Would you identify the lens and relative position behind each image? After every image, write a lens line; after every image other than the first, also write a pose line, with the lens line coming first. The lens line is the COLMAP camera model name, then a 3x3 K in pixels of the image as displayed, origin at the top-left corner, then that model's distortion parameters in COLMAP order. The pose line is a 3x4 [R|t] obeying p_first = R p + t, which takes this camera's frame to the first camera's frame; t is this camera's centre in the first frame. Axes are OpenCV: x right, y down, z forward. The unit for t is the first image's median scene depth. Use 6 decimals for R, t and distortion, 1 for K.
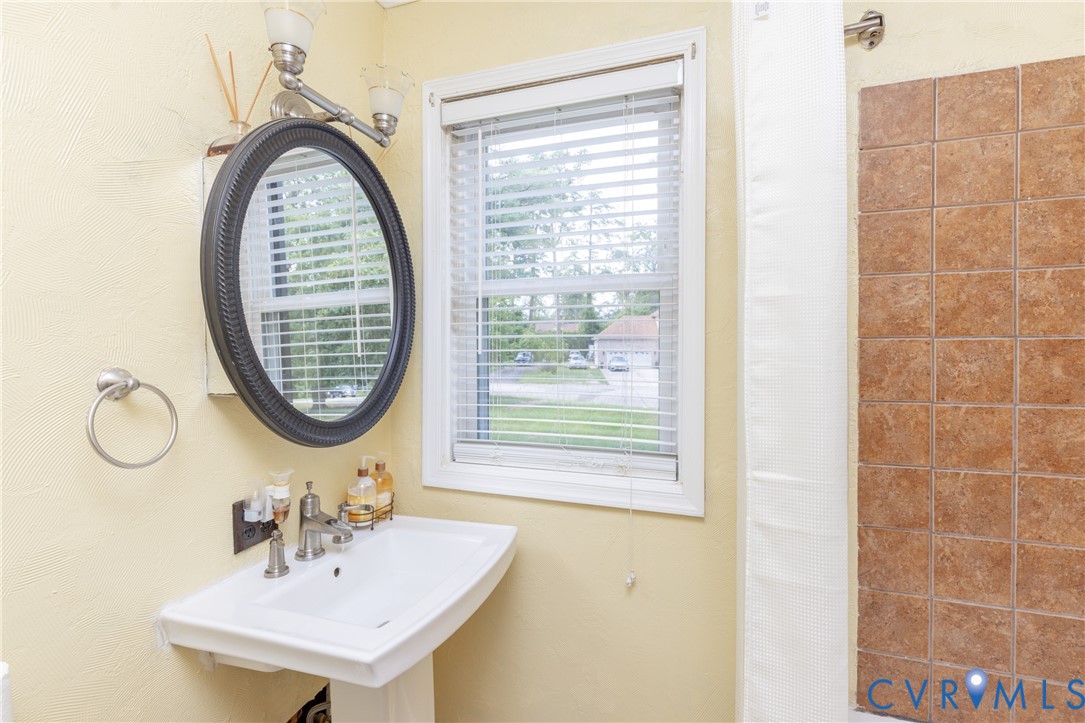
lens RADIAL K [[493.9, 0, 541.9], [0, 493.9, 357.1], [0, 0, 1]] dist [-0.004871, 0.000529]
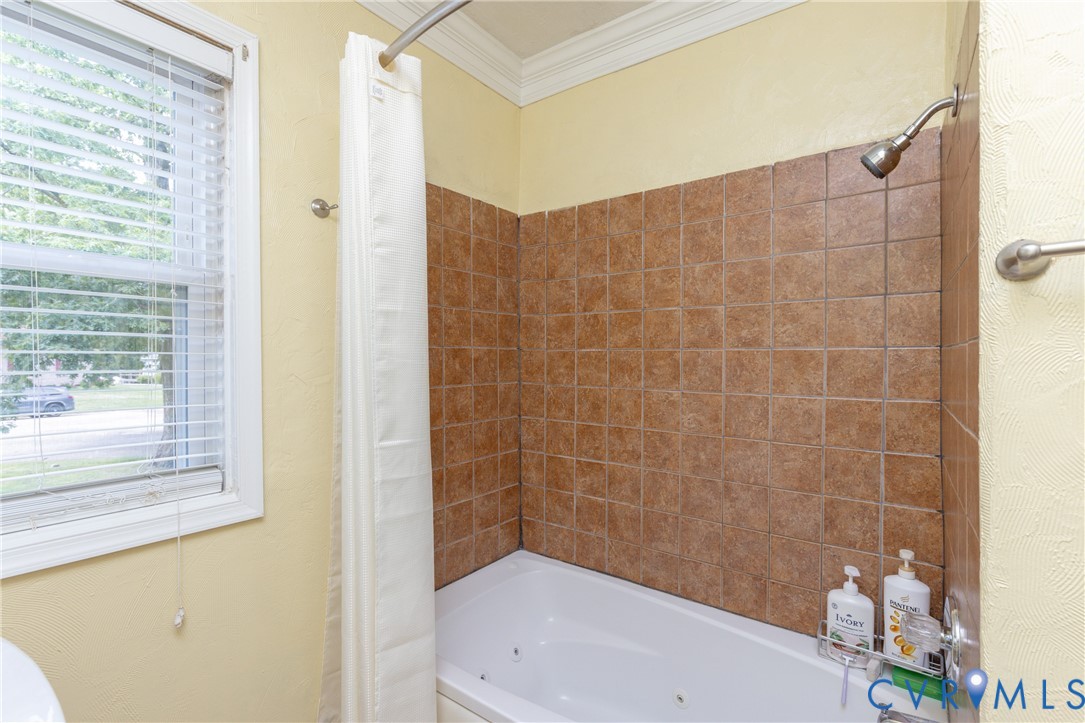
lens RADIAL K [[493.9, 0, 541.3], [0, 493.9, 360.7], [0, 0, 1]] dist [-0.004871, 0.000529]
pose [[0.296847, -0.006288, 0.954904, -0.471479], [0.015331, 0.999881, 0.001818, 0.008643], [-0.954802, 0.014099, 0.296908, 0.141726]]
